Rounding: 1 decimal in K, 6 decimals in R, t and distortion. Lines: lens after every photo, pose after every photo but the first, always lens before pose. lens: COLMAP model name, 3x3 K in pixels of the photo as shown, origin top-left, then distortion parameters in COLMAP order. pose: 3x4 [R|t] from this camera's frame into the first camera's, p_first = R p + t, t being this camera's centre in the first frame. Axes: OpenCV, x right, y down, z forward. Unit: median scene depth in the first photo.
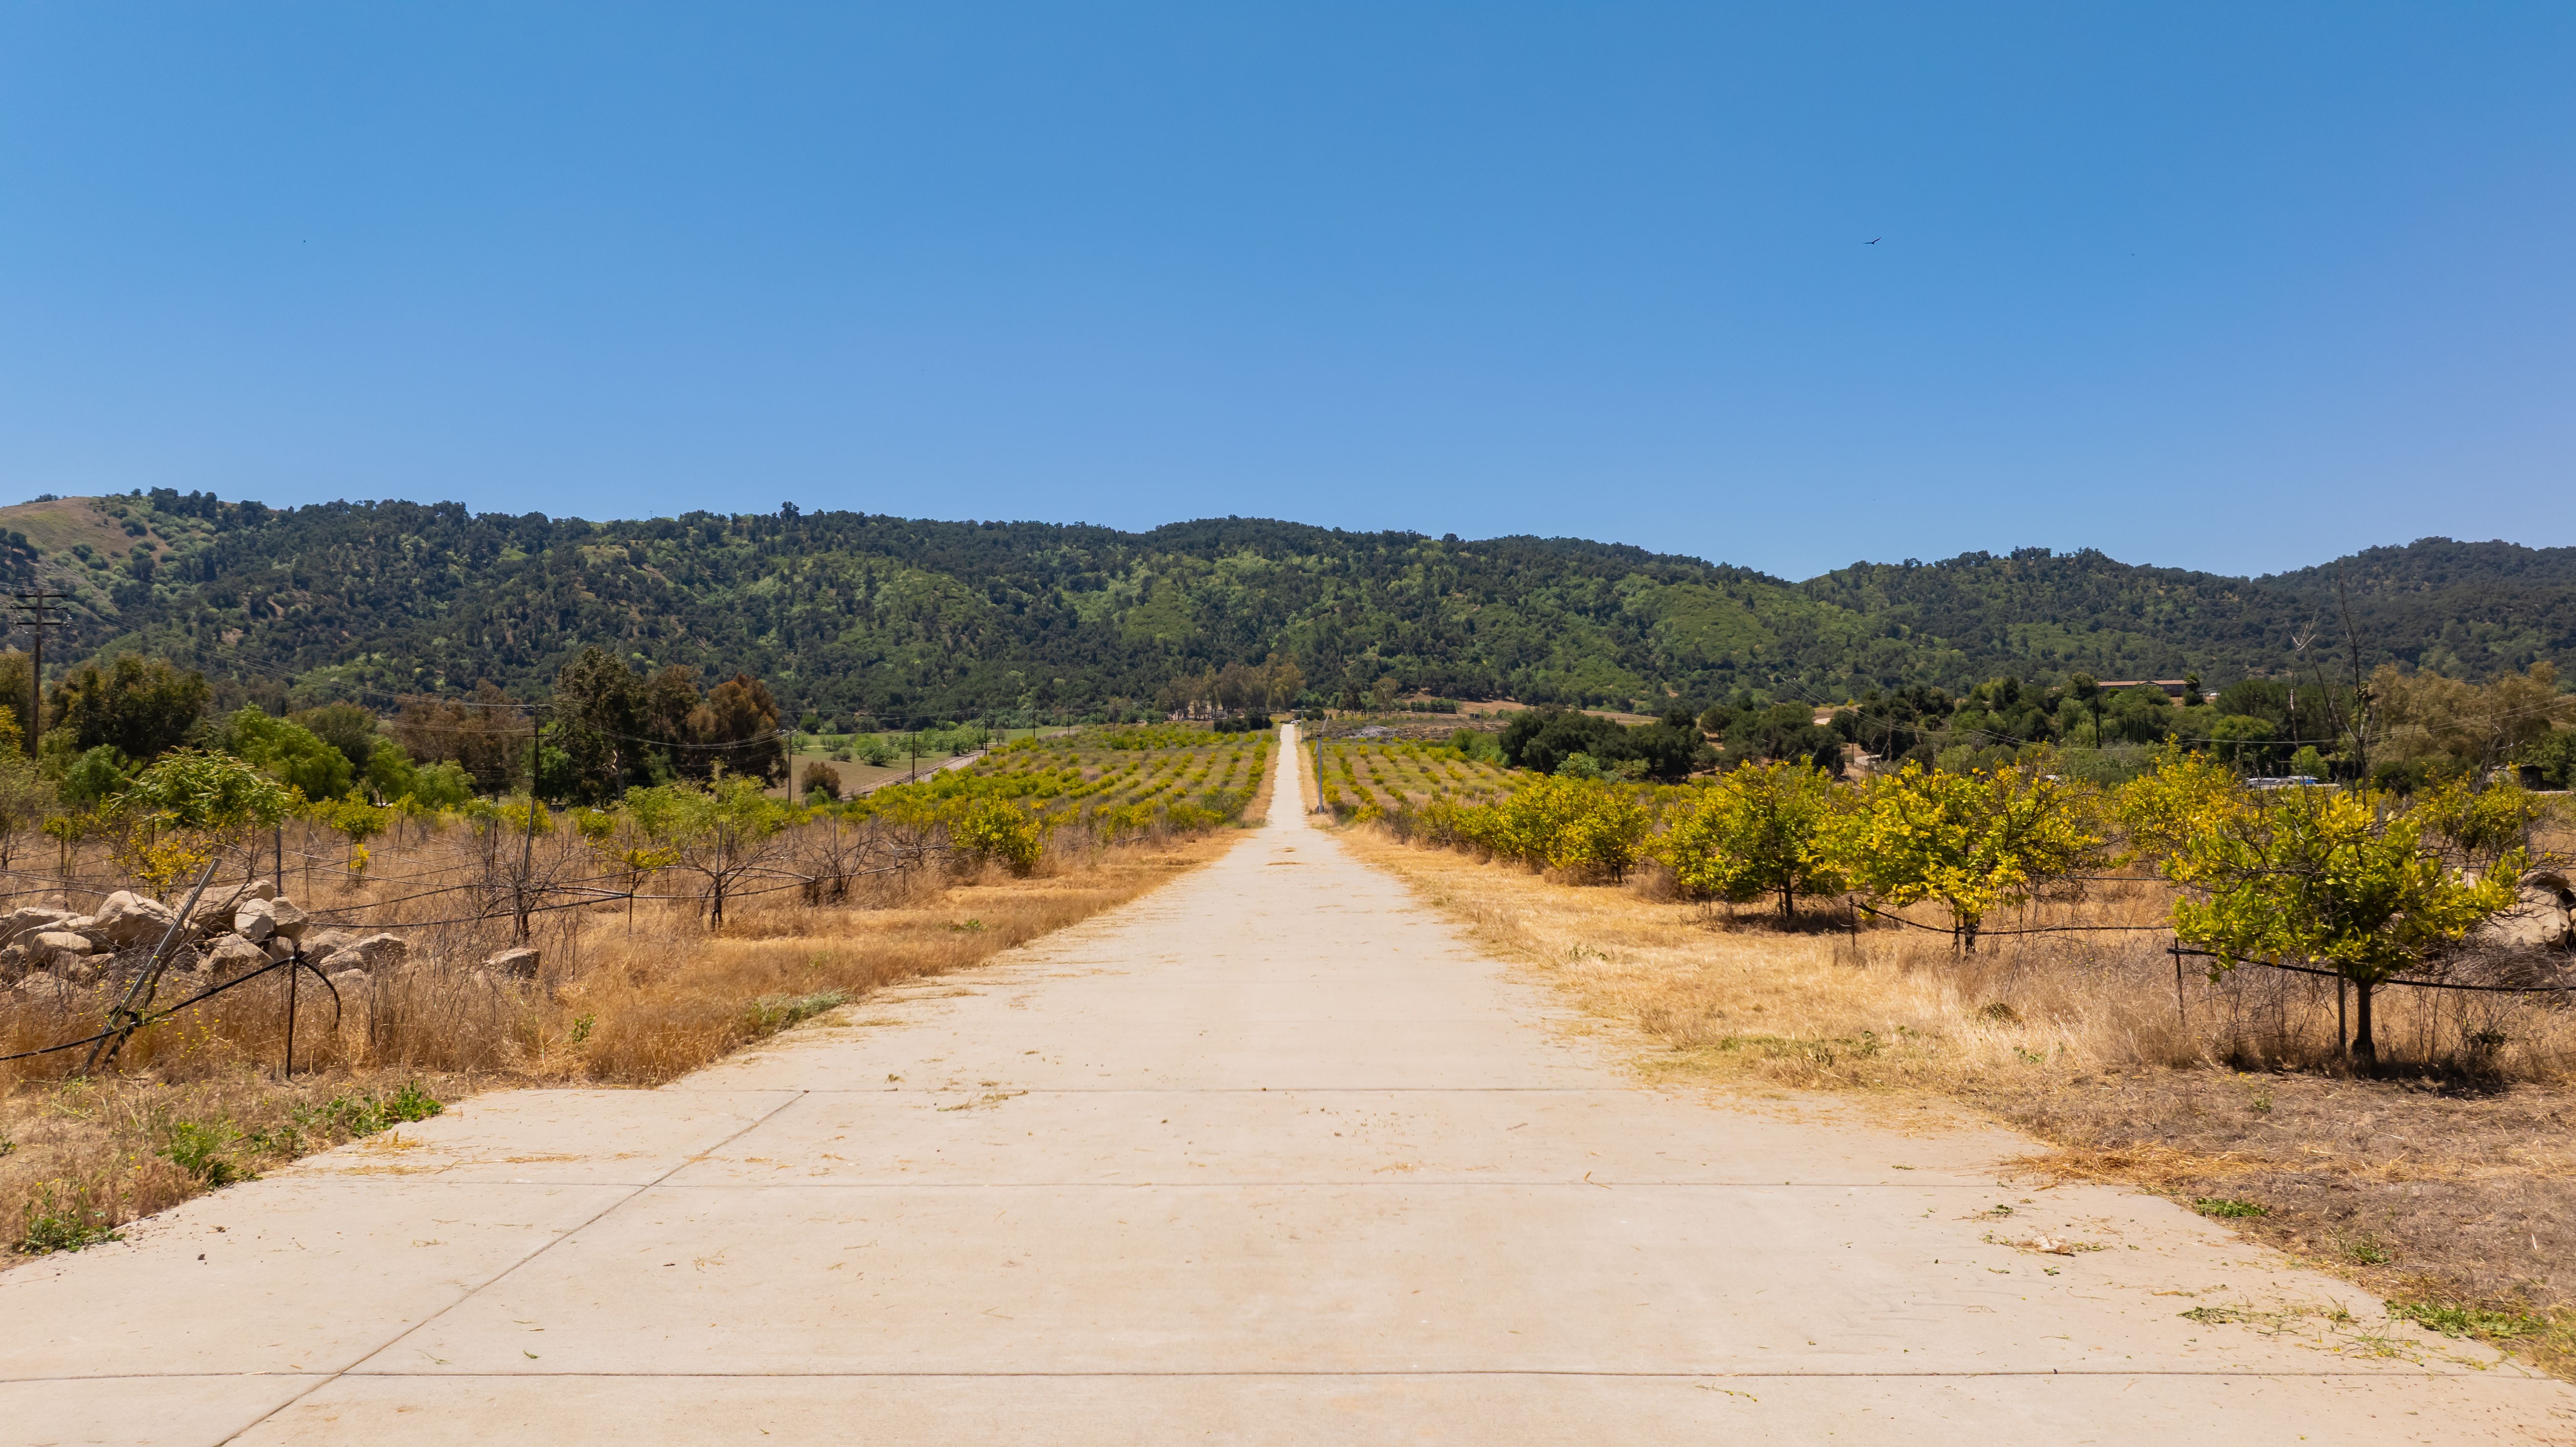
lens RADIAL K [[1808.6, 0, 1284.9], [0, 1808.6, 716.0], [0, 0, 1]] dist [-0.018897, 0.001790]
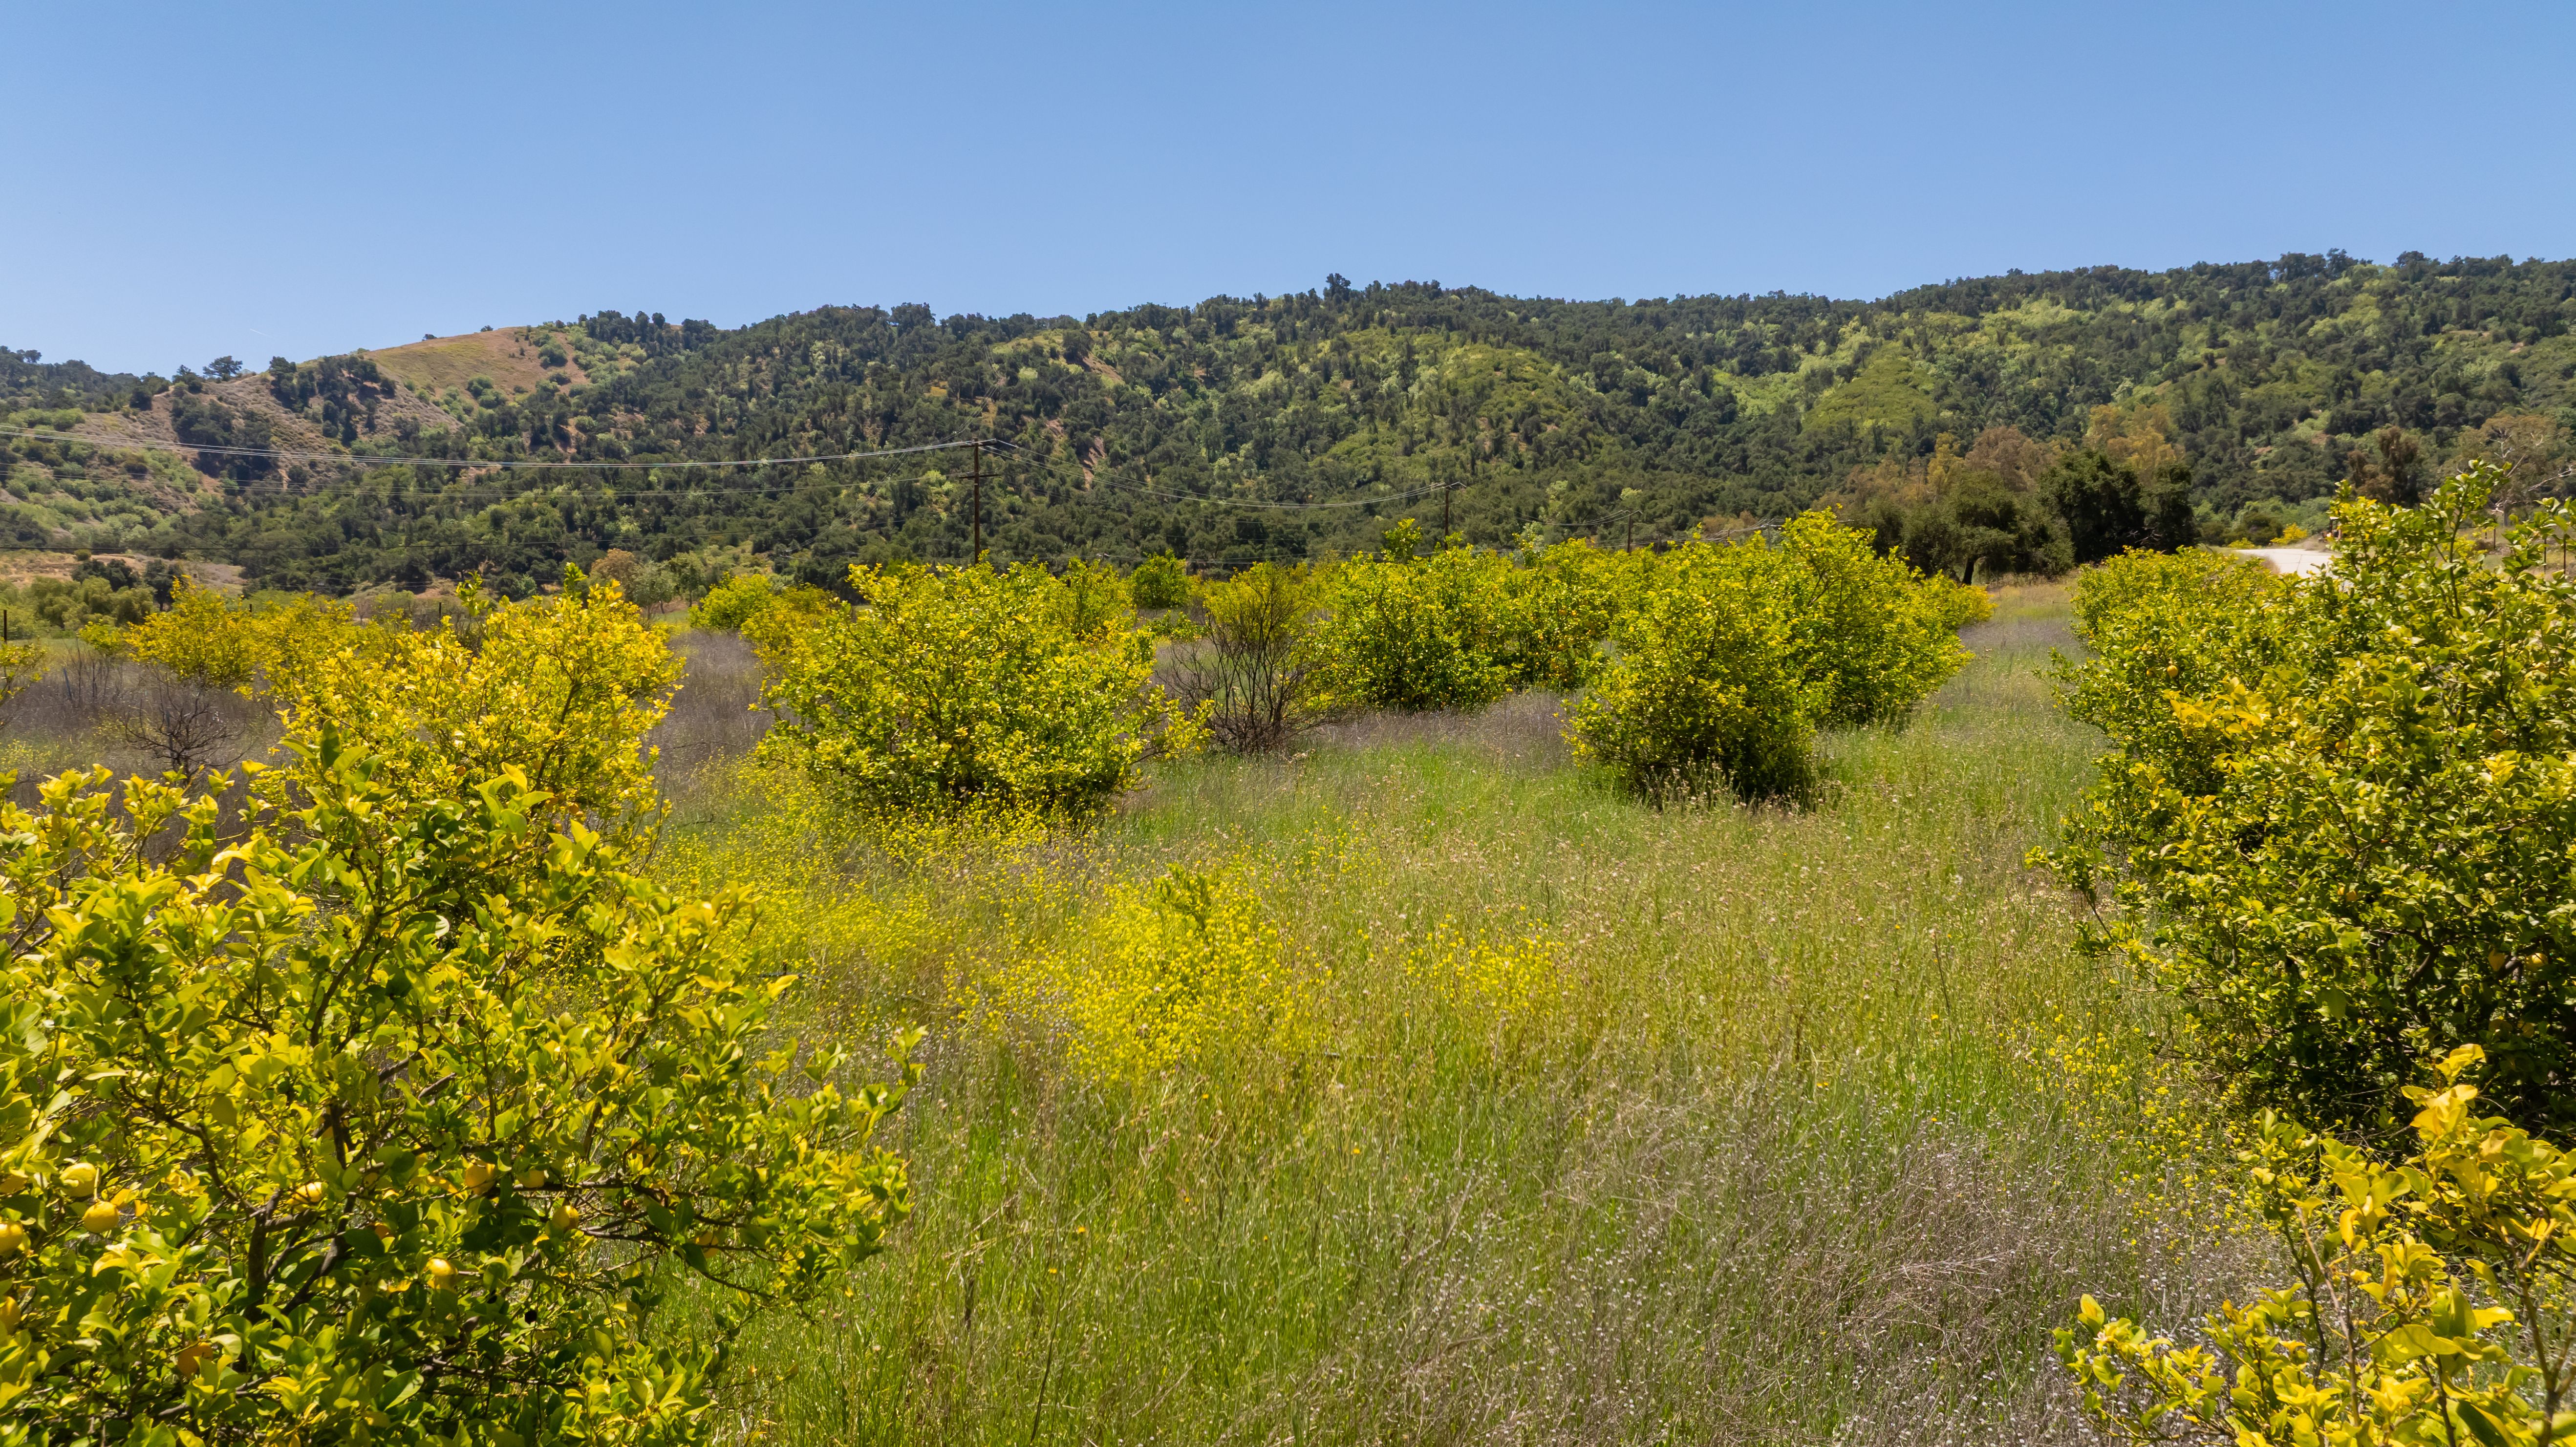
lens RADIAL K [[1808.6, 0, 1284.9], [0, 1808.6, 716.0], [0, 0, 1]] dist [-0.018897, 0.001790]
pose [[0.915882, 0.015626, -0.401142, -0.008572], [0.013815, 0.997423, 0.070396, 0.004004], [0.401209, -0.070016, 0.913307, 0.375009]]
